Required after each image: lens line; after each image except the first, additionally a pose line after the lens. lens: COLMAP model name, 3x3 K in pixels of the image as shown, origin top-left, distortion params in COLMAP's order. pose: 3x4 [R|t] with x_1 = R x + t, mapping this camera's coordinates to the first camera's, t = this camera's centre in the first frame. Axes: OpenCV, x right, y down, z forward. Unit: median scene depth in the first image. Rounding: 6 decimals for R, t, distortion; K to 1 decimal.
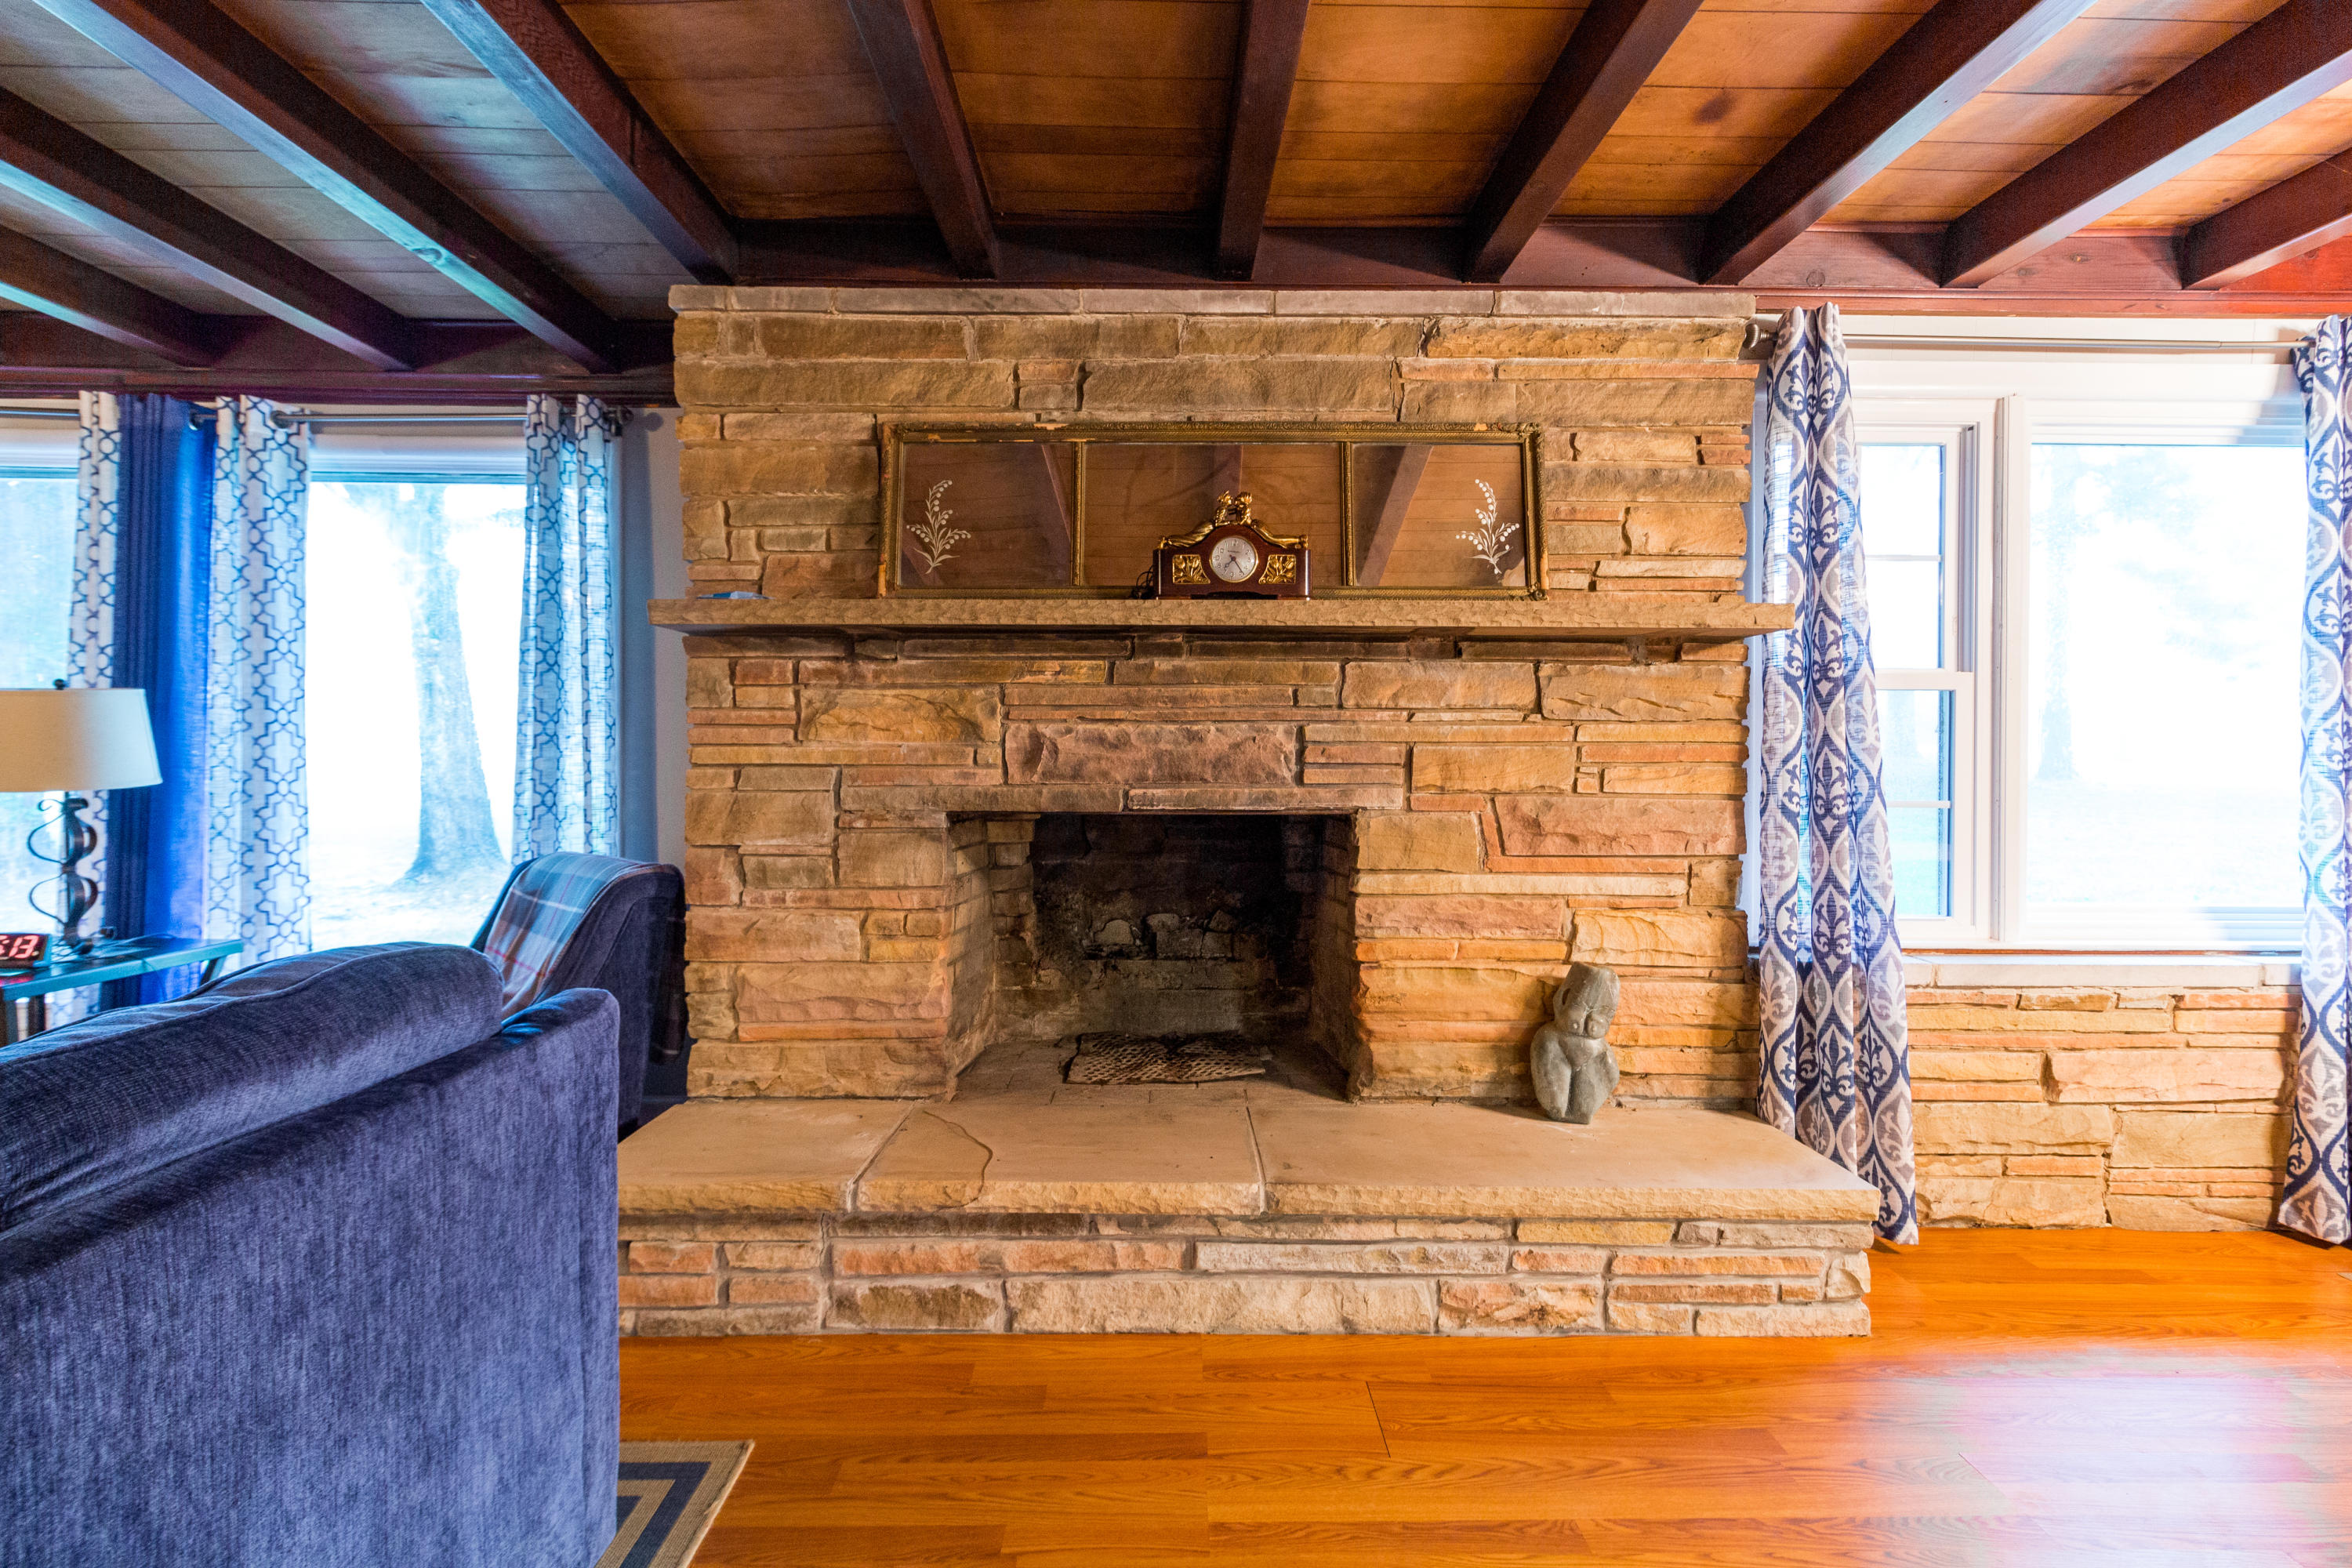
lens RADIAL K [[1088.4, 0, 1173.5], [0, 1088.4, 749.4], [0, 0, 1]] dist [-0.001791, 0.000344]
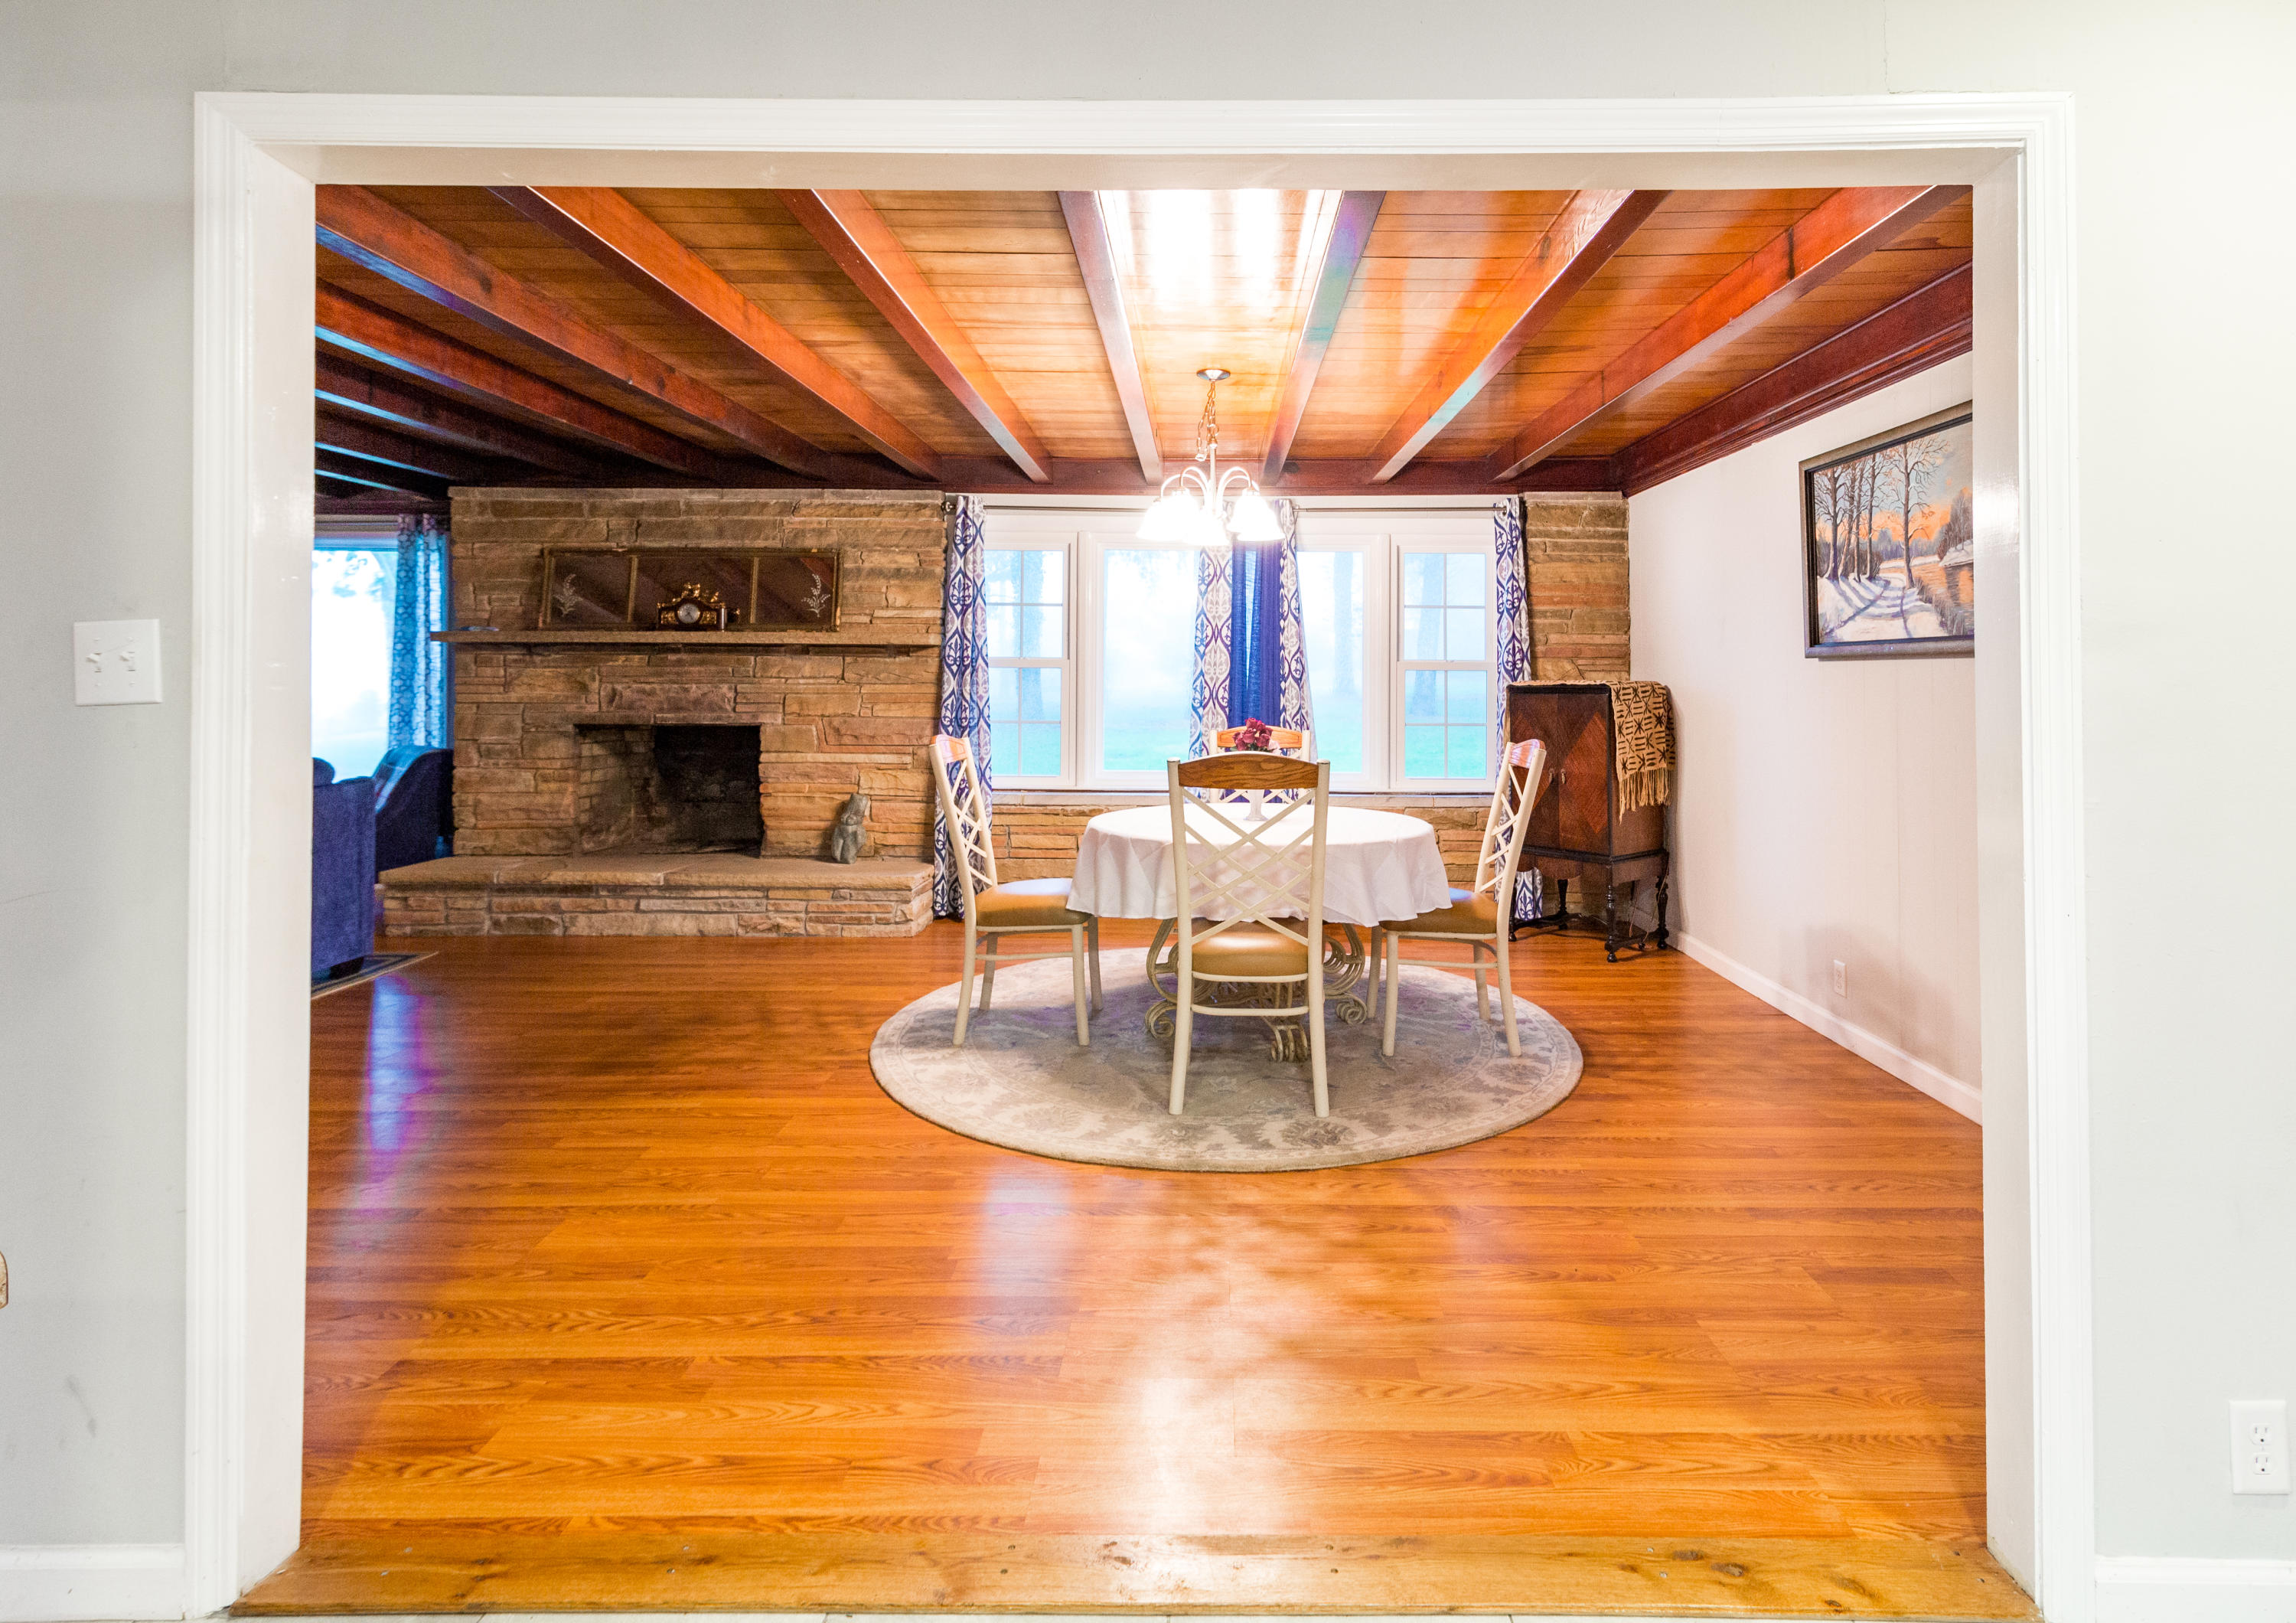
lens RADIAL K [[1155.4, 0, 1230.1], [0, 1155.4, 659.6], [0, 0, 1]] dist [-0.002419, -0.000860]
pose [[0.999995, 0.002448, 0.002107, 1.113005], [-0.002414, 0.999865, -0.016272, -0.038204], [-0.002146, 0.016267, 0.999865, -1.334216]]
